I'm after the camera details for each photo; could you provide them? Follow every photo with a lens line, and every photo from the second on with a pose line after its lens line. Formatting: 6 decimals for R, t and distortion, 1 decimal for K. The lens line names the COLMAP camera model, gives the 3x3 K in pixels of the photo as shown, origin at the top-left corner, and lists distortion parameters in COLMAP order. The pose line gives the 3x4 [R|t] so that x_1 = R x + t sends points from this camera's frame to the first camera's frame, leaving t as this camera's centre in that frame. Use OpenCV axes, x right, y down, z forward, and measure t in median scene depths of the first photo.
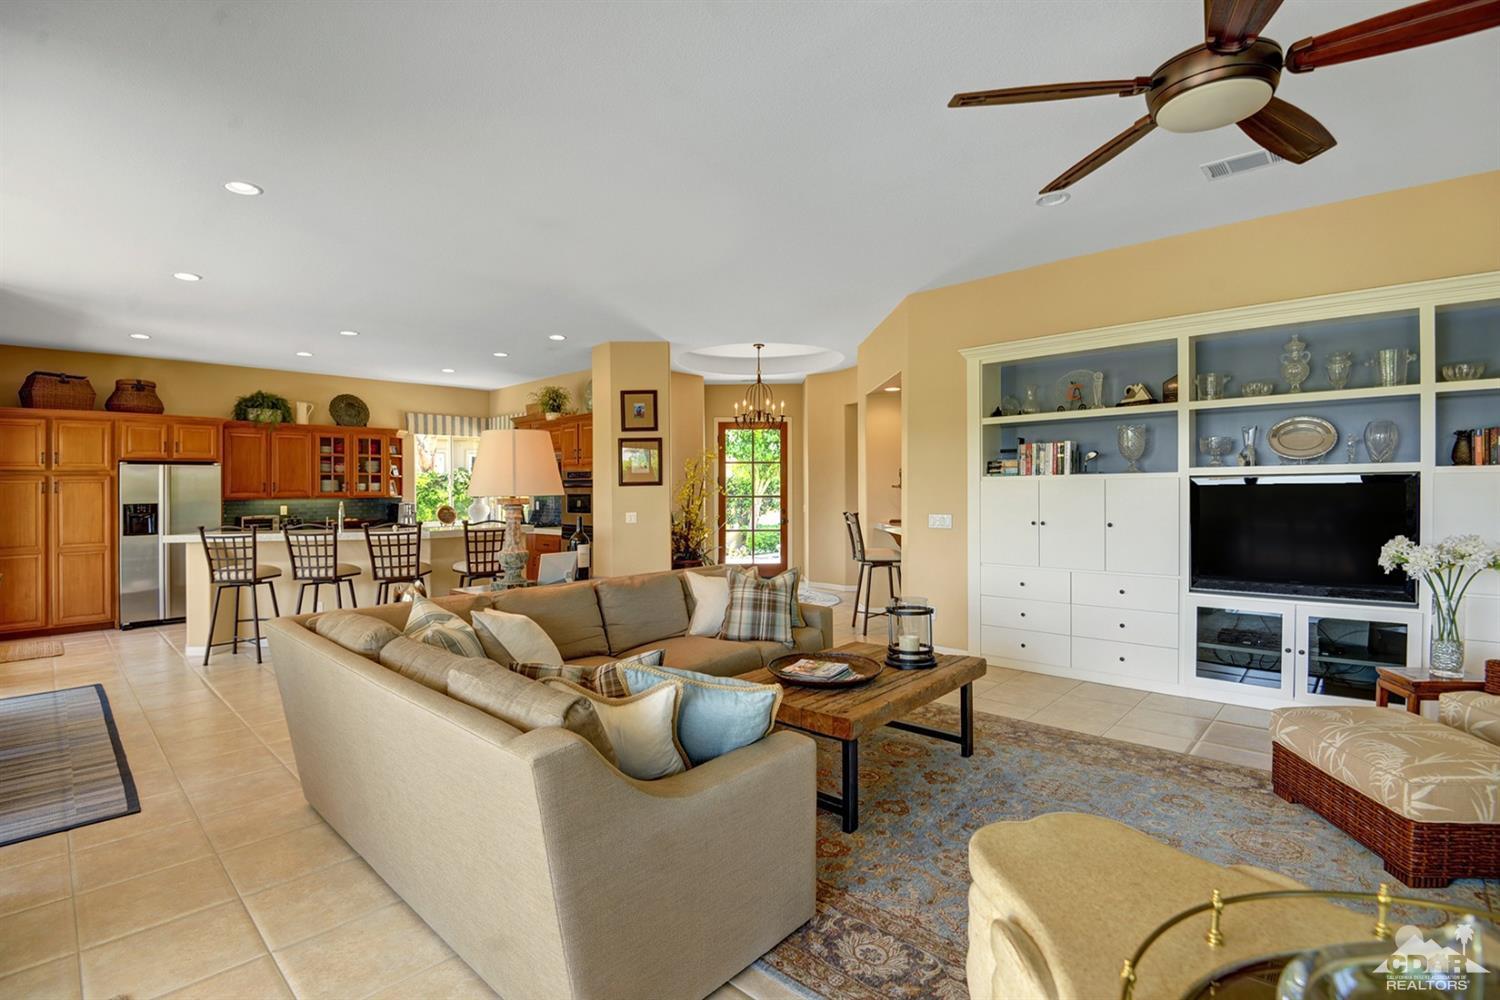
lens RADIAL K [[694.1, 0, 748.0], [0, 694.1, 494.7], [0, 0, 1]] dist [-0.015916, -0.017401]
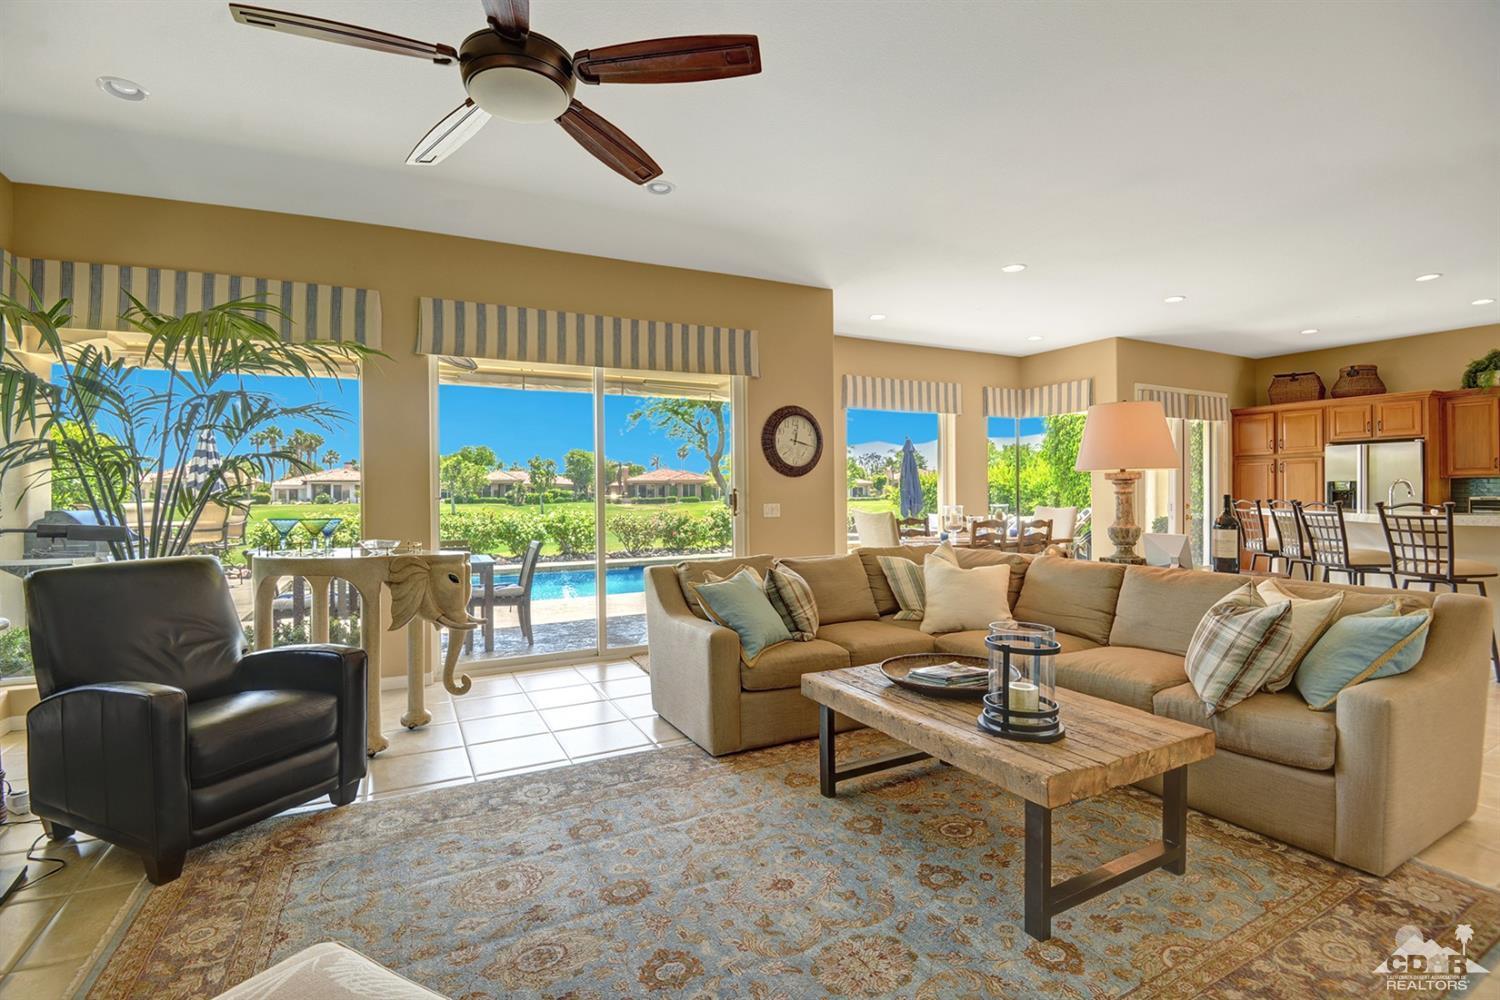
lens RADIAL K [[693.4, 0, 744.4], [0, 693.4, 492.5], [0, 0, 1]] dist [-0.014558, -0.016782]
pose [[-0.340720, 0.014203, -0.940057, 0.415437], [0.006710, 0.999897, 0.012676, 0.009625], [0.940141, -0.001988, -0.340781, 0.448787]]
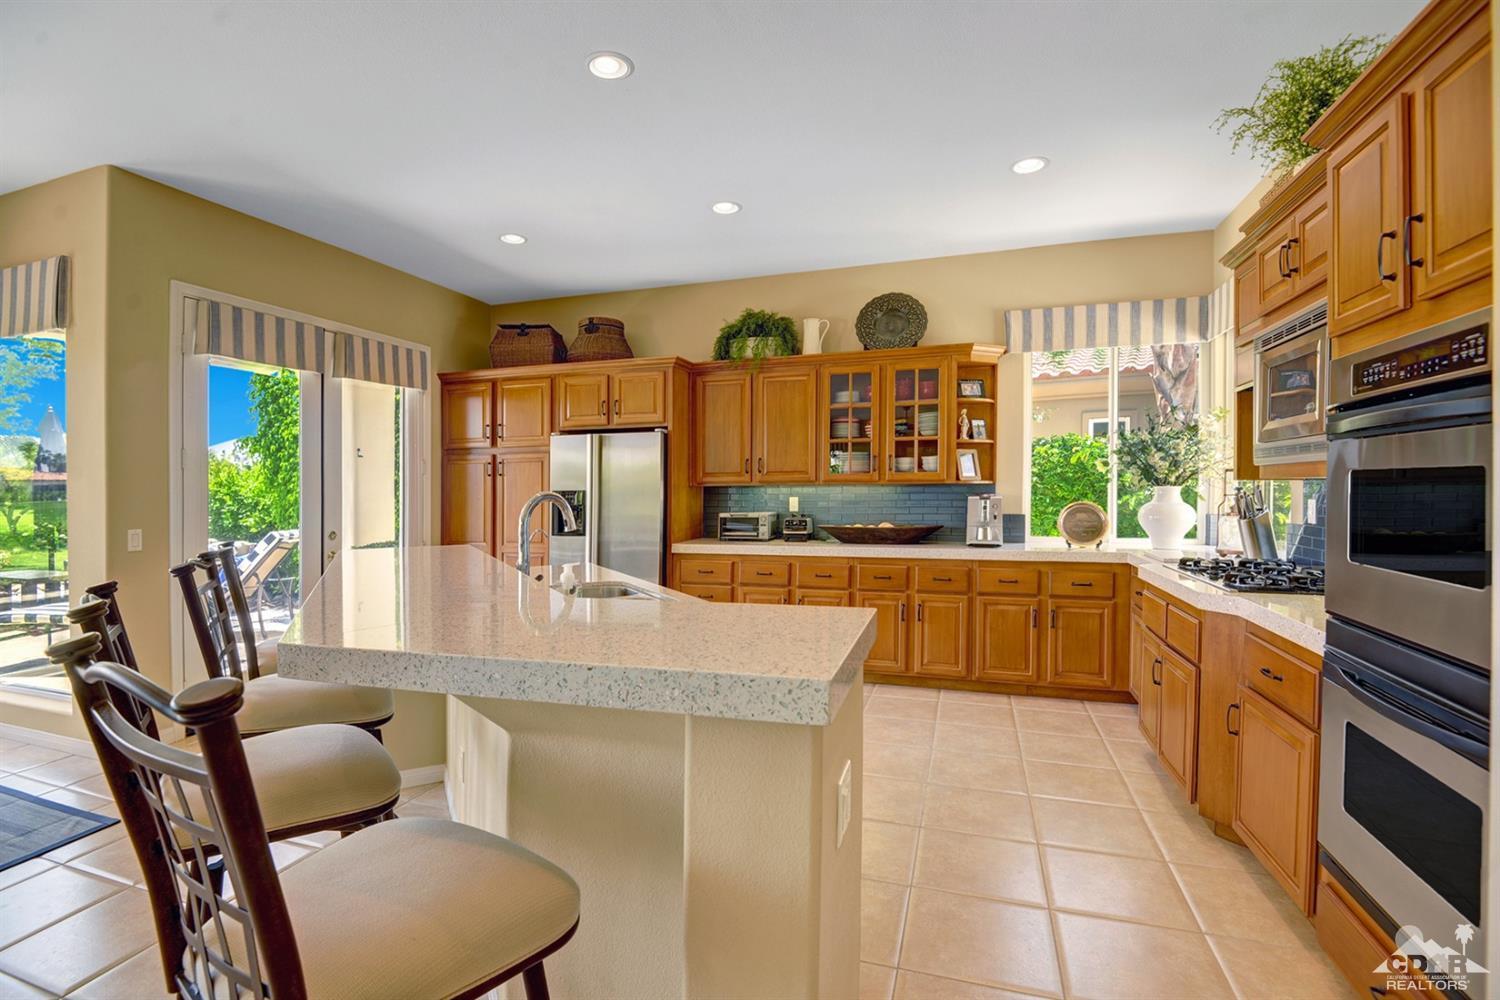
lens RADIAL K [[693.4, 0, 744.4], [0, 693.4, 492.5], [0, 0, 1]] dist [-0.014558, -0.016782]
pose [[0.423769, 0.013164, -0.905674, -0.168364], [-0.002135, 0.999906, 0.013535, 0.004148], [0.905768, -0.003802, 0.423758, 0.814193]]
